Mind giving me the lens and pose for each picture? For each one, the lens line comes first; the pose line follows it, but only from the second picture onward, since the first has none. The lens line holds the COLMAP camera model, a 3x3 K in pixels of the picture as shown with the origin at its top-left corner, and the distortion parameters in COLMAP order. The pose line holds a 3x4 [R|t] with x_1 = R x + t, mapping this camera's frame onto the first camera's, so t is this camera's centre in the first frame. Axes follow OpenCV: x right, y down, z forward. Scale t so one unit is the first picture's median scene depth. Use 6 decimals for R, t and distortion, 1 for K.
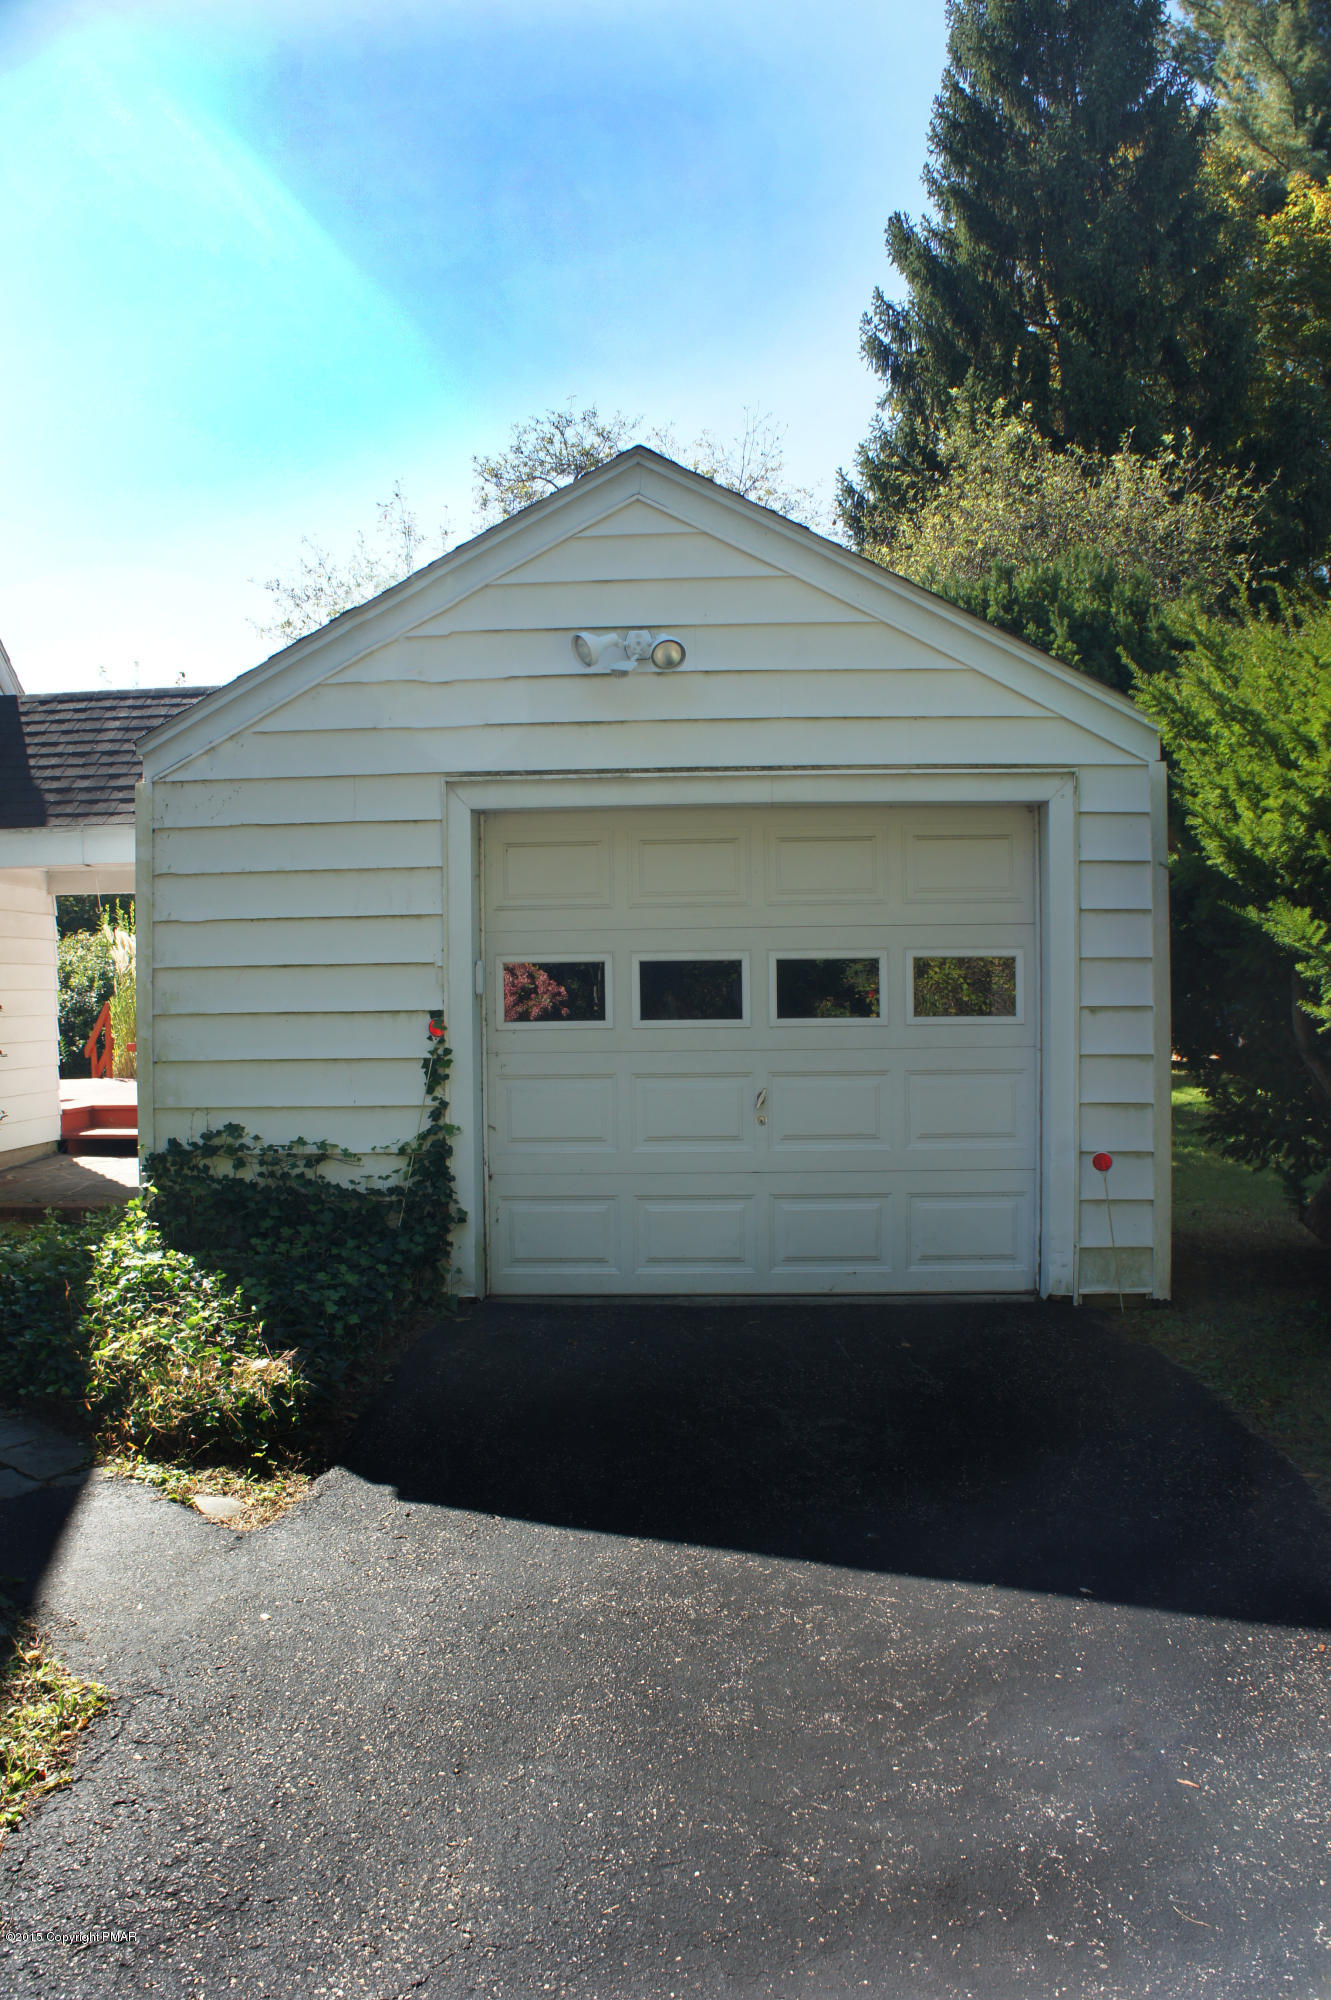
lens RADIAL K [[1569.9, 0, 705.2], [0, 1569.9, 997.8], [0, 0, 1]] dist [-0.179276, 0.108472]
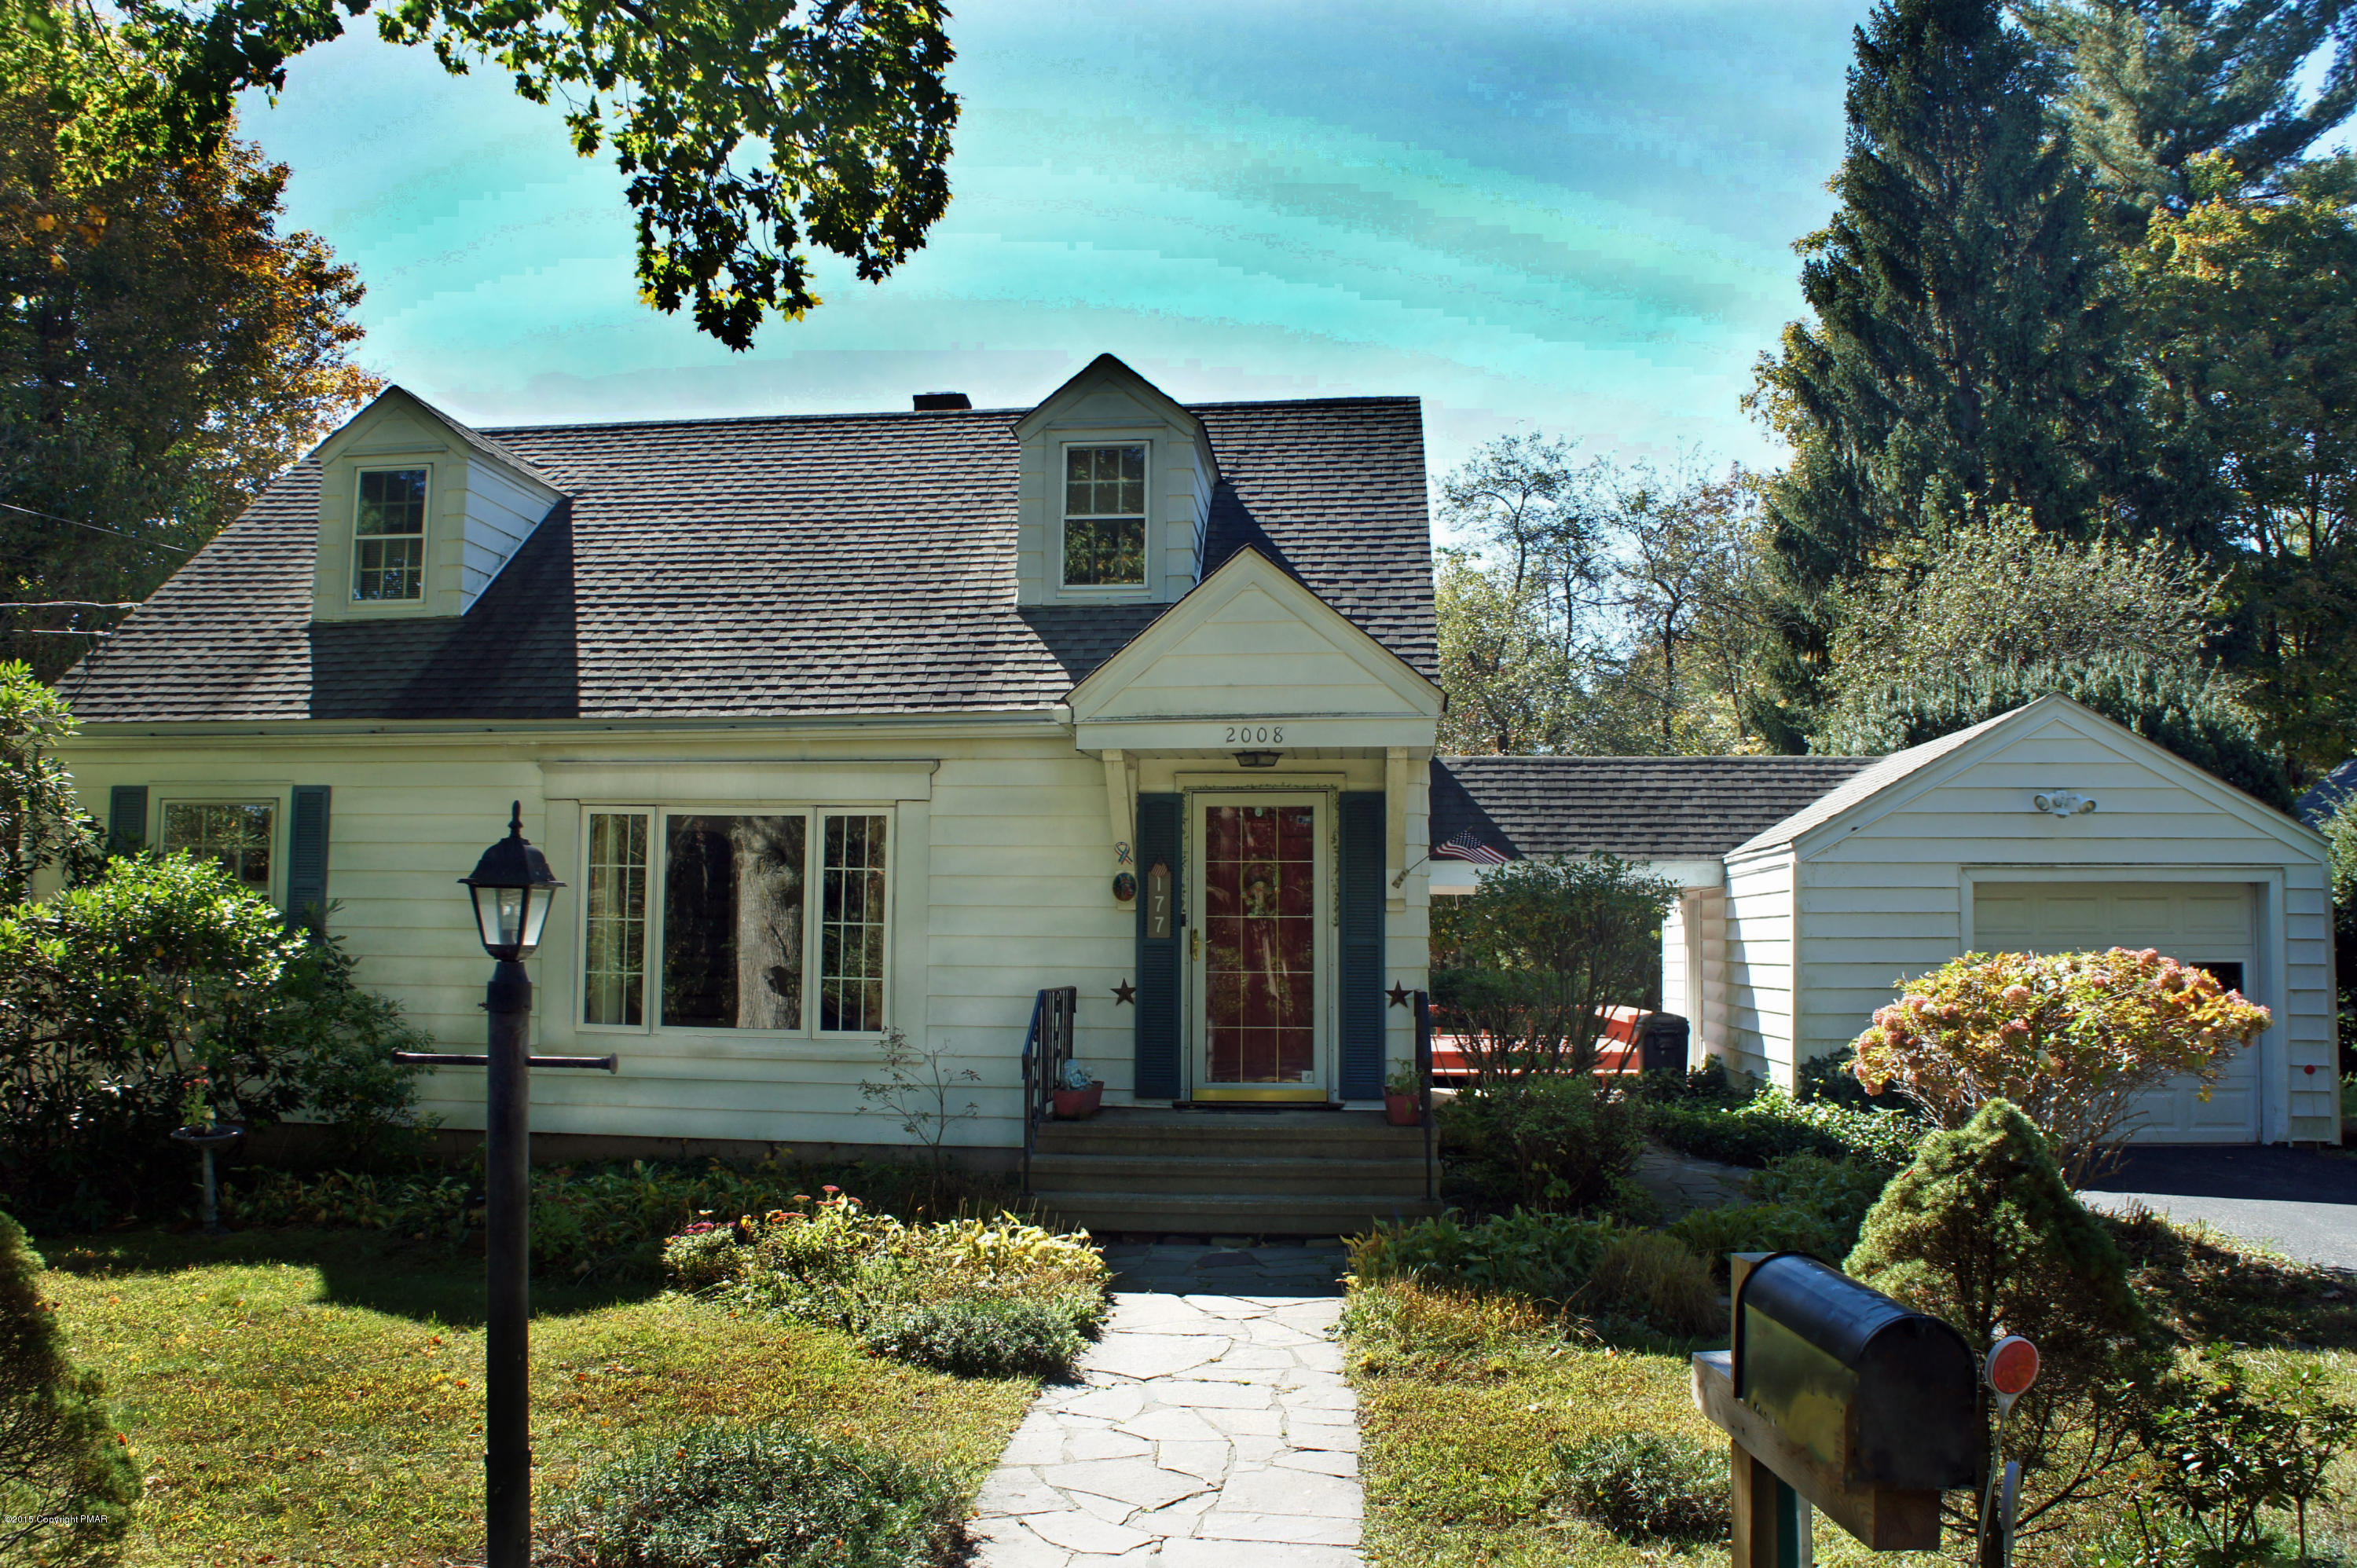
lens RADIAL K [[1850.0, 0, 1178.5], [0, 1850.0, 784.0], [0, 0, 1]] dist [-0.179276, 0.108472]
pose [[0.997511, 0.016885, -0.068455, -0.933107], [-0.023084, 0.995601, -0.090801, -0.018875], [0.066620, 0.092155, 0.993514, -1.195381]]
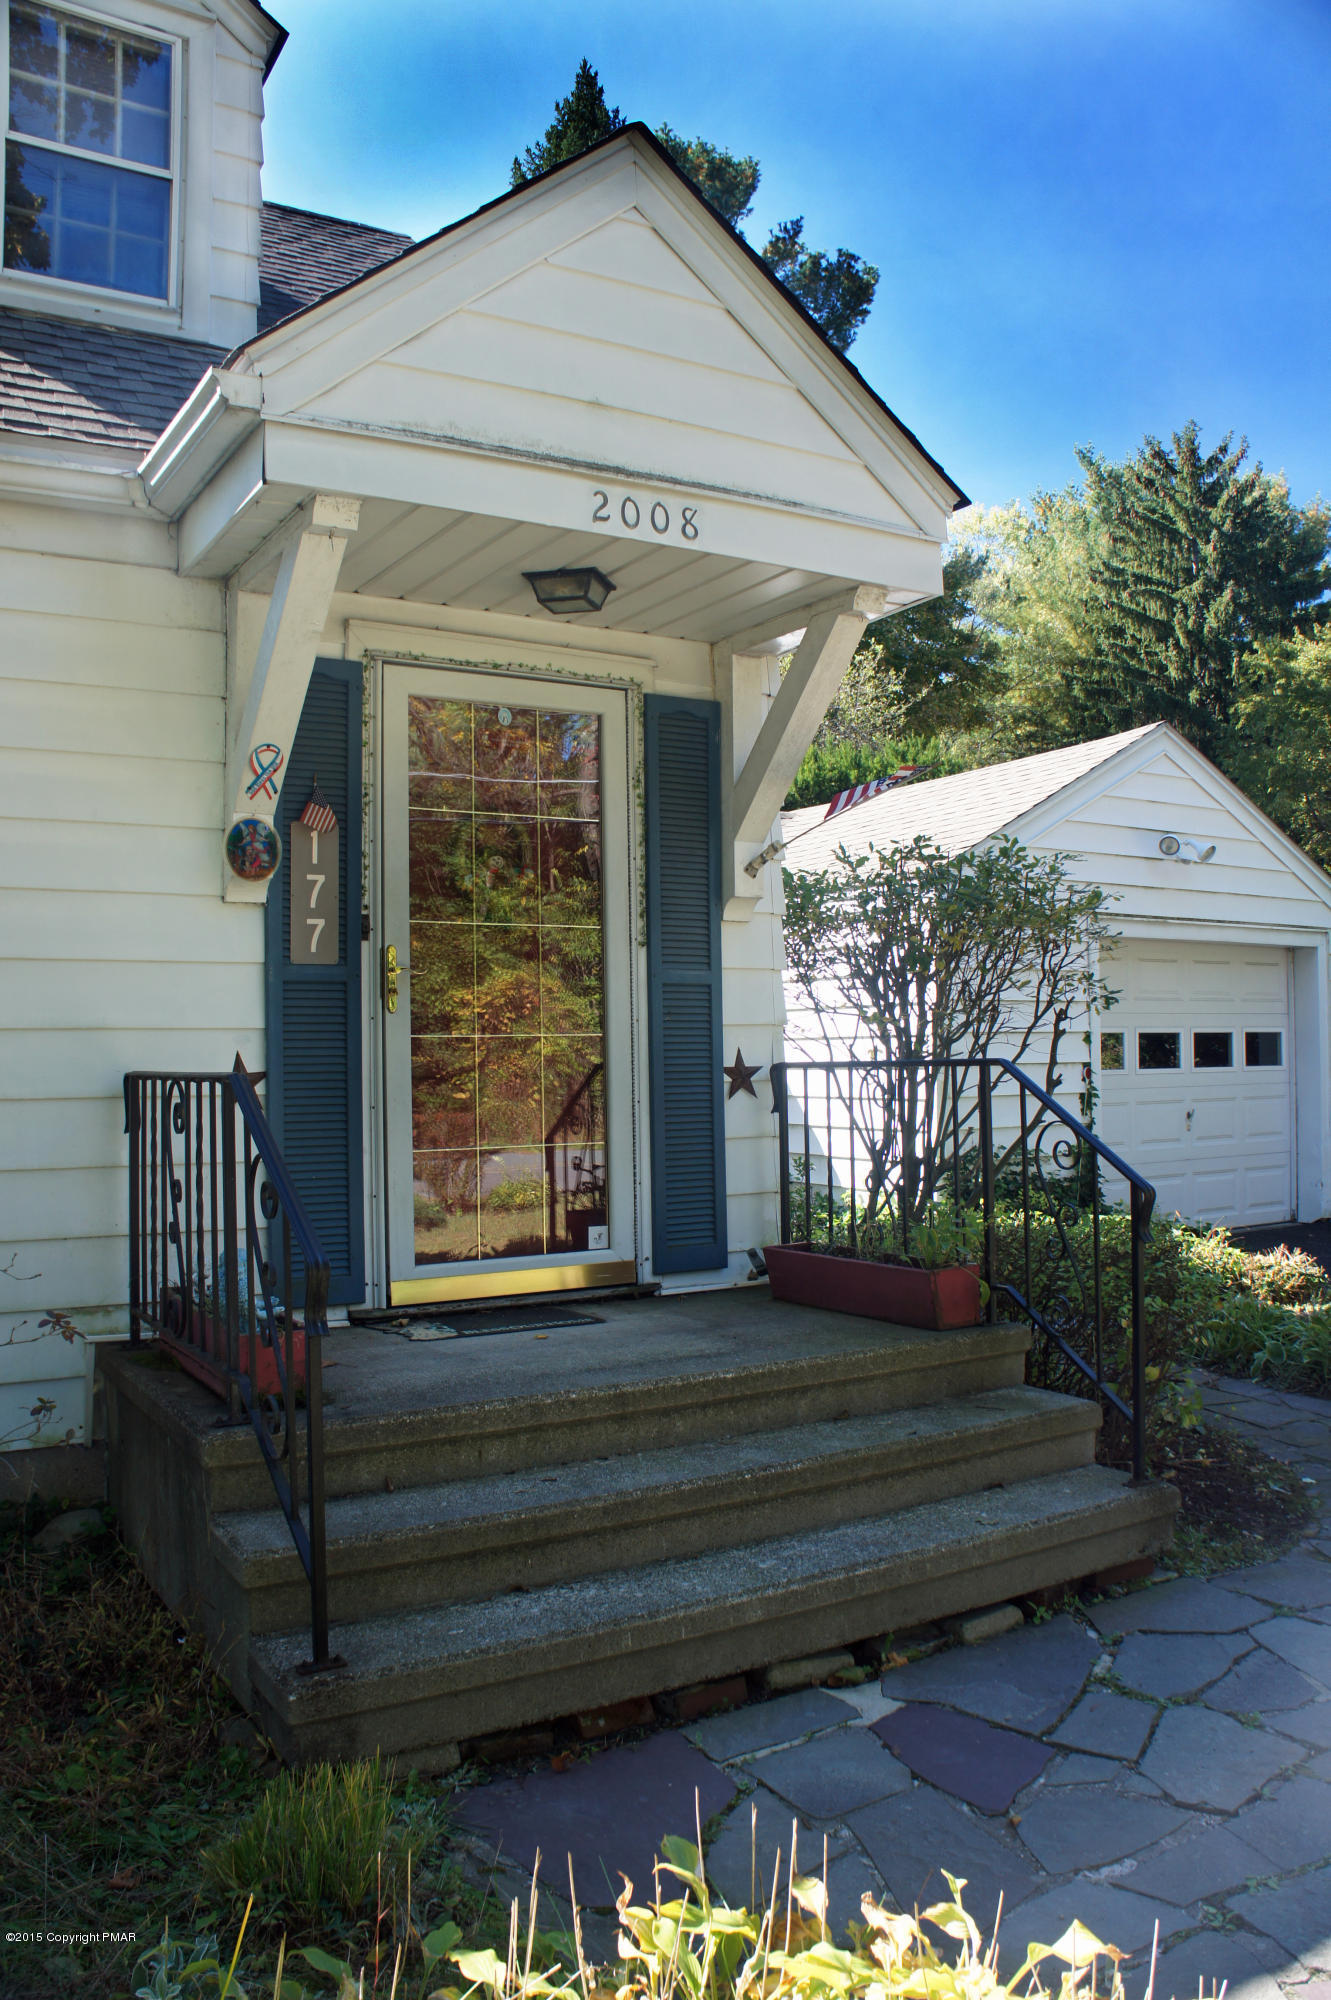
lens RADIAL K [[1569.9, 0, 705.2], [0, 1569.9, 997.8], [0, 0, 1]] dist [-0.179276, 0.108472]
pose [[0.835898, 0.024181, 0.548352, -1.303837], [0.002041, 0.998885, -0.047160, 0.015482], [-0.548881, 0.040540, 0.834917, -0.097618]]
